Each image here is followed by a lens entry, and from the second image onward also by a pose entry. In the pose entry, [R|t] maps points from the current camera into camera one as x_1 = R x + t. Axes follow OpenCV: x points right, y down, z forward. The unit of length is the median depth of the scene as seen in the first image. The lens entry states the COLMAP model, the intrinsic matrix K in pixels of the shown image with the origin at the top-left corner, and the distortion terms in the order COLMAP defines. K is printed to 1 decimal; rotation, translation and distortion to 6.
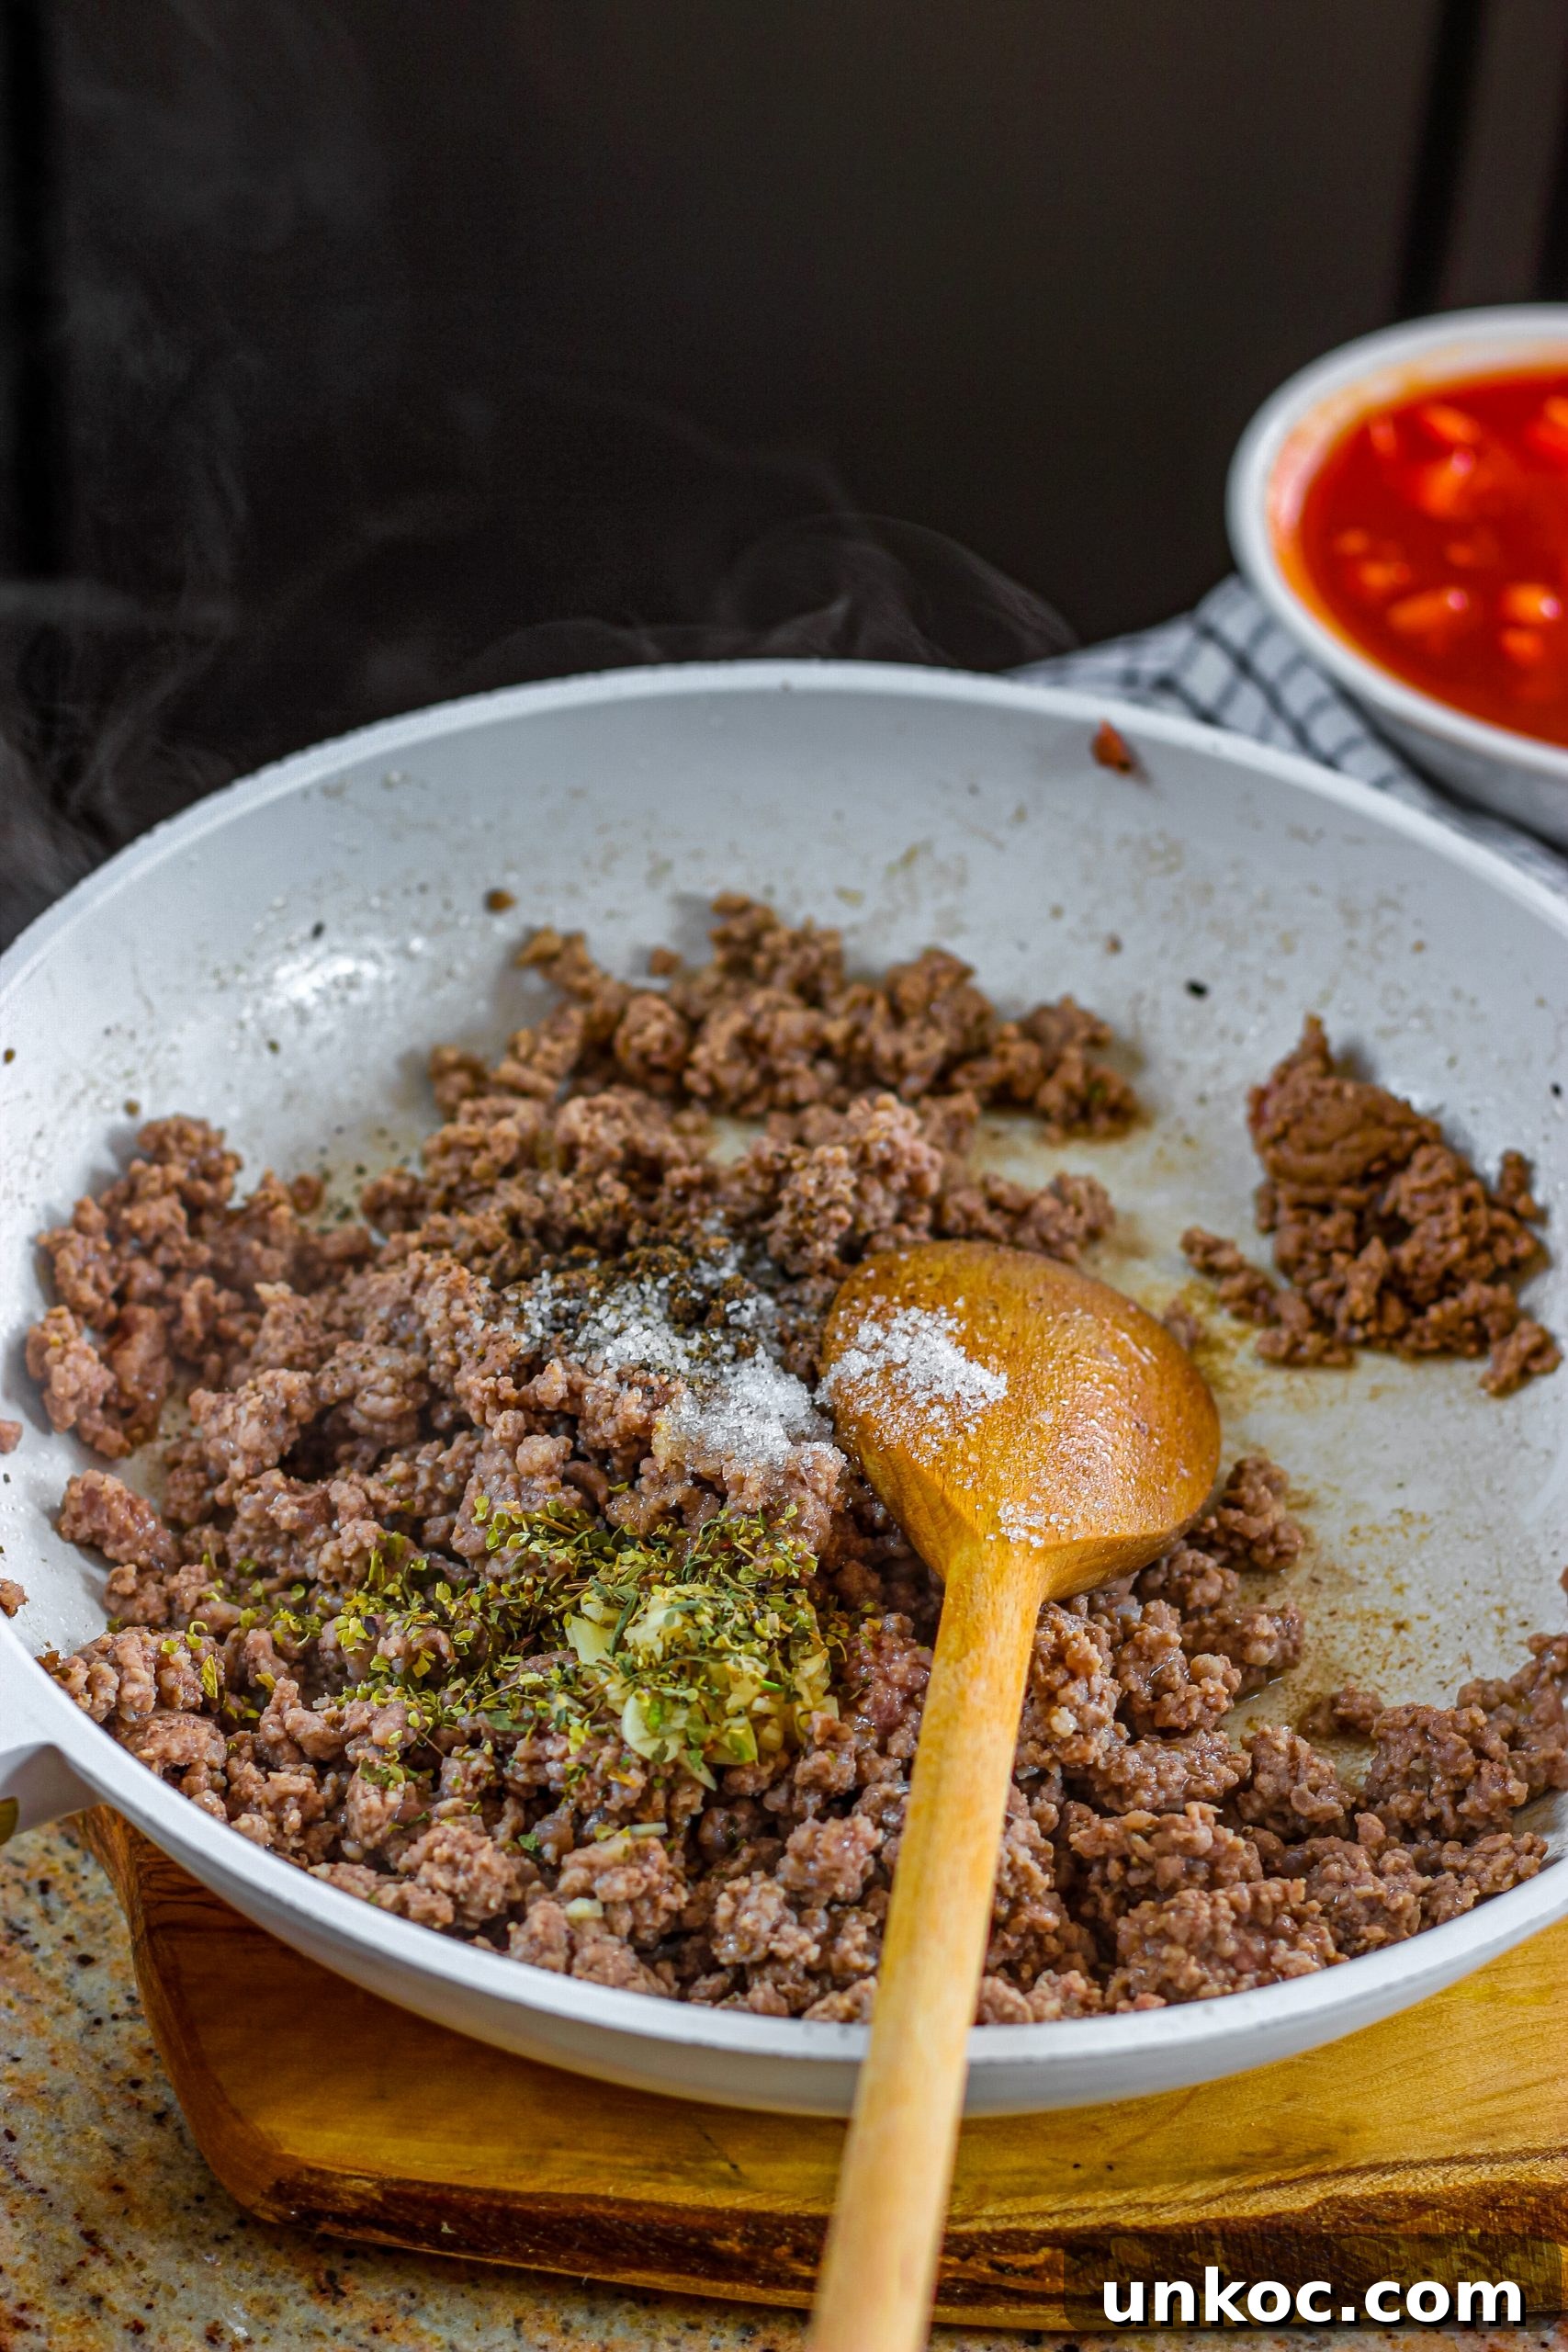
lens RADIAL K [[6033.9, 0, 784.0], [0, 6033.9, 1176.0], [0, 0, 1]] dist [-0.039689, -0.629945]
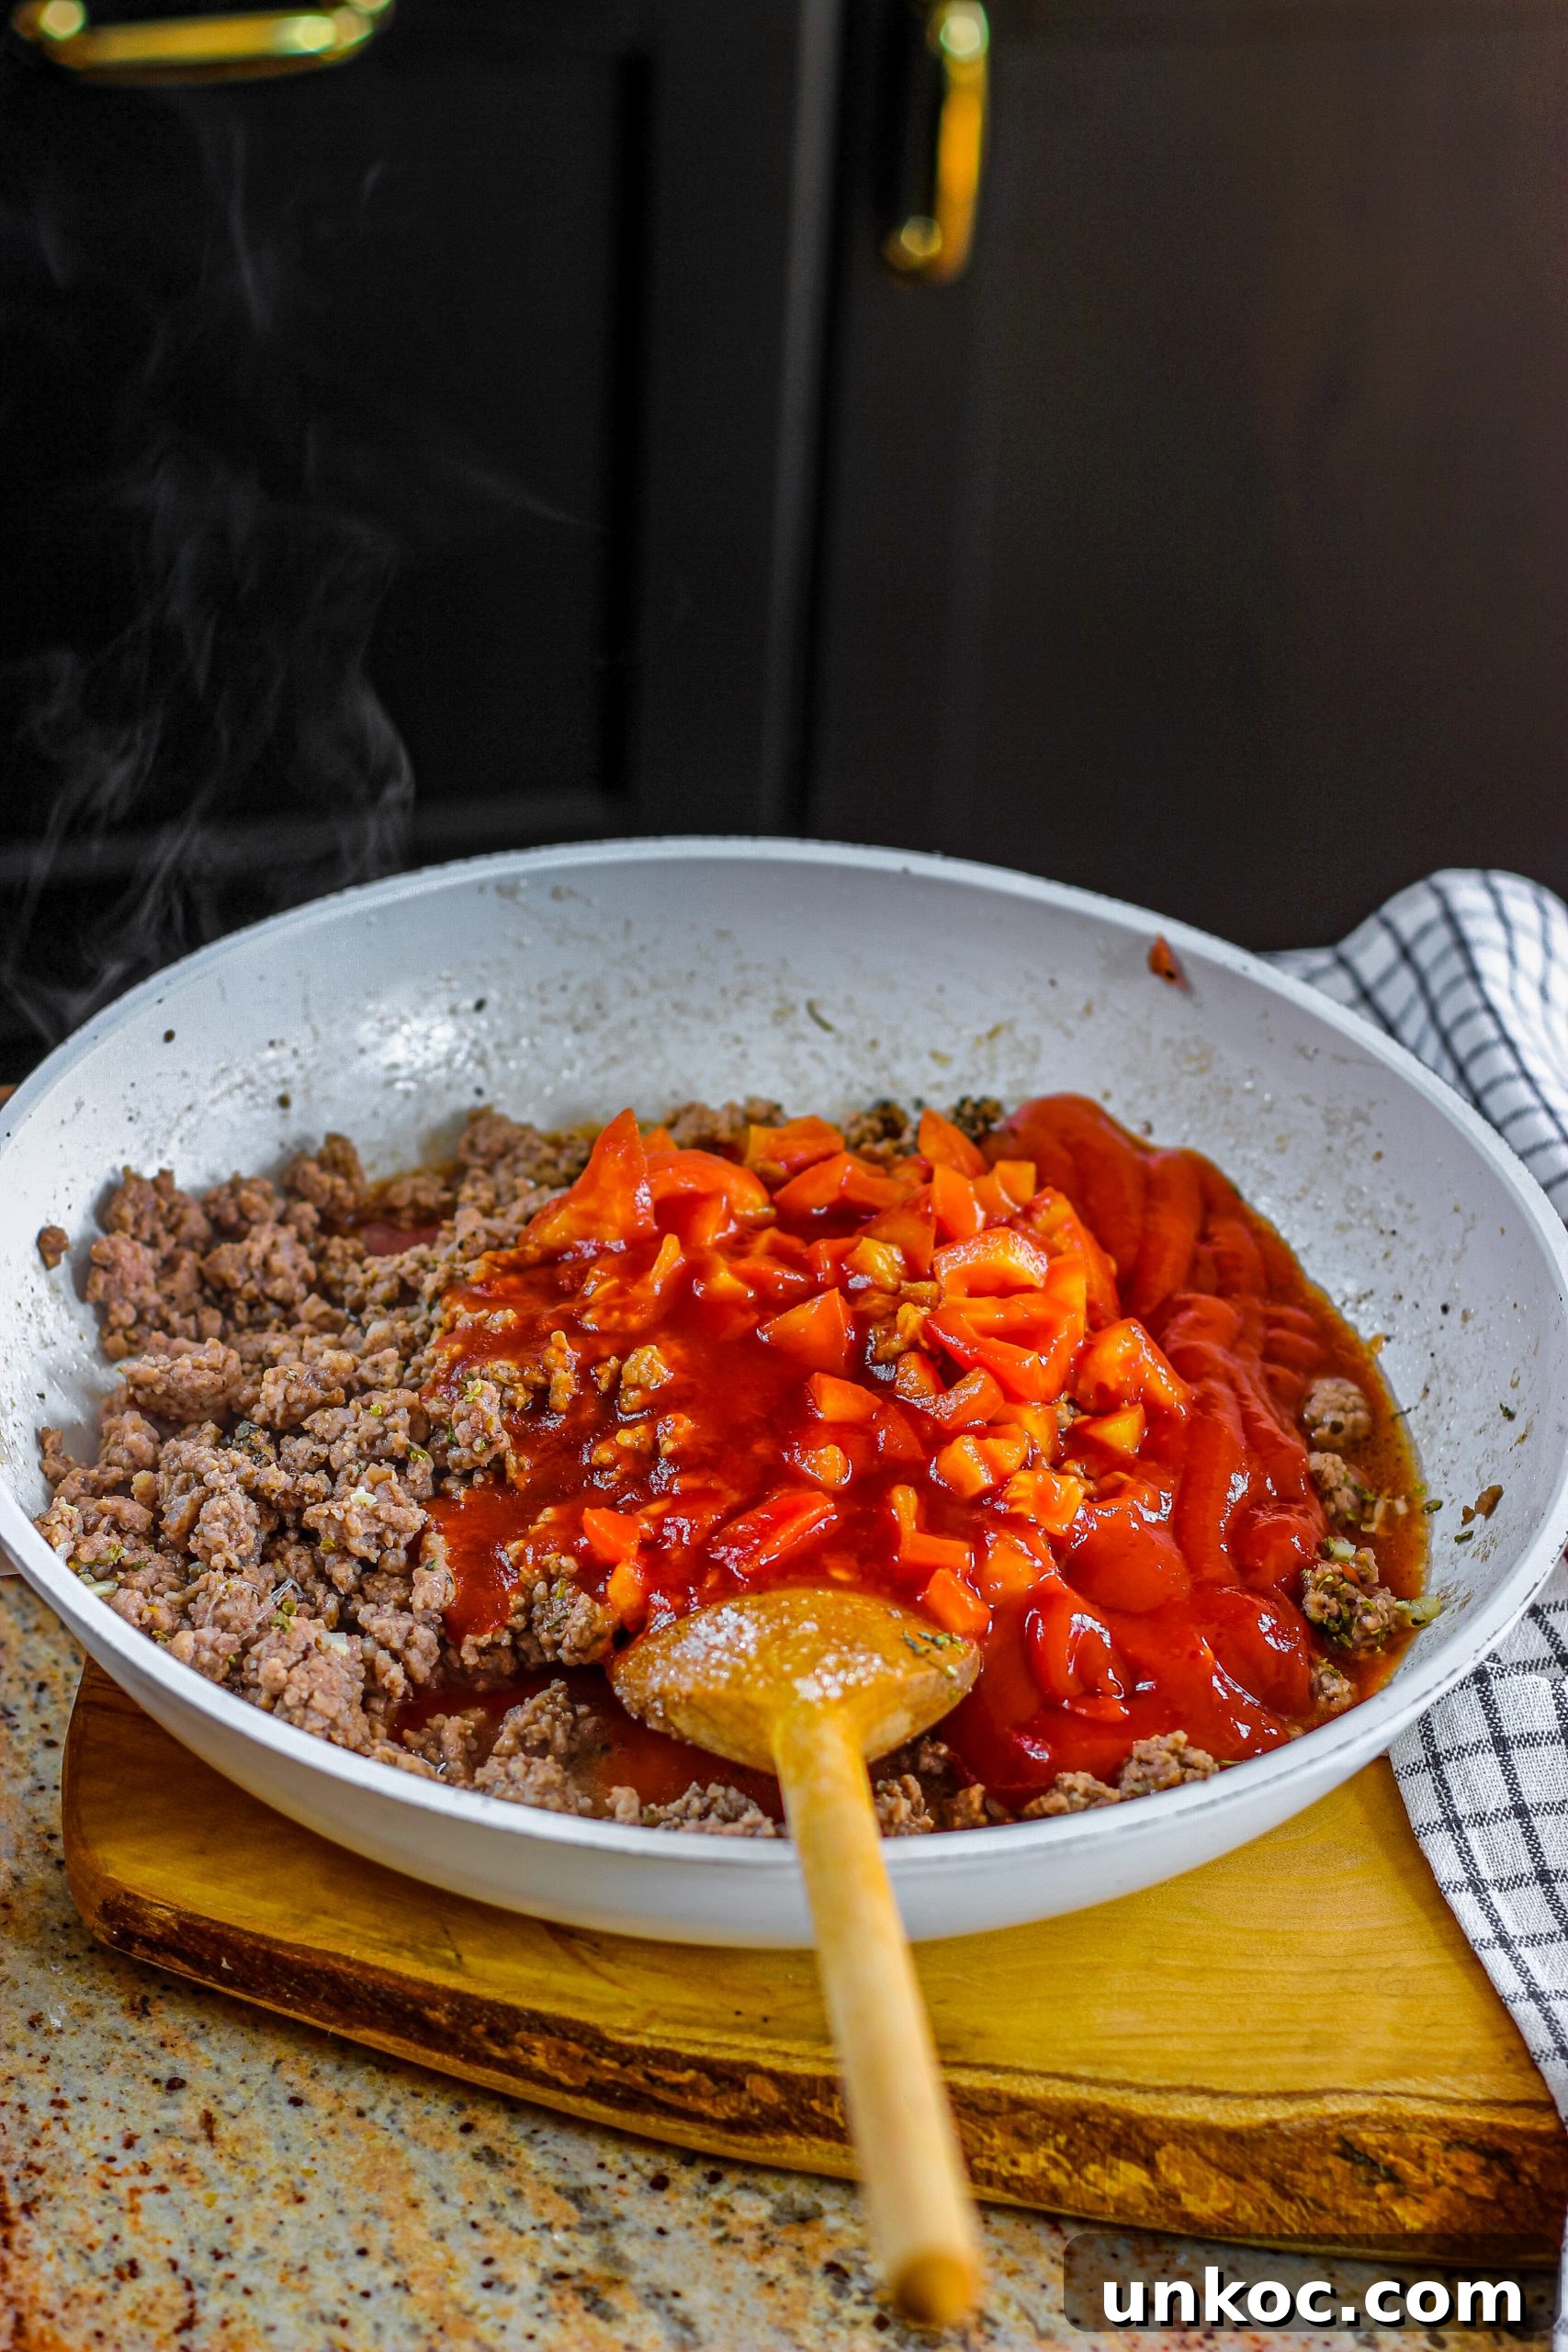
lens RADIAL K [[6033.9, 0, 784.0], [0, 6033.9, 1176.0], [0, 0, 1]] dist [-0.039689, -0.629945]
pose [[0.959426, 0.149941, -0.238787, 0.314499], [-0.180105, 0.977494, -0.109850, 0.131214], [0.216942, 0.148400, 0.964839, -0.168093]]
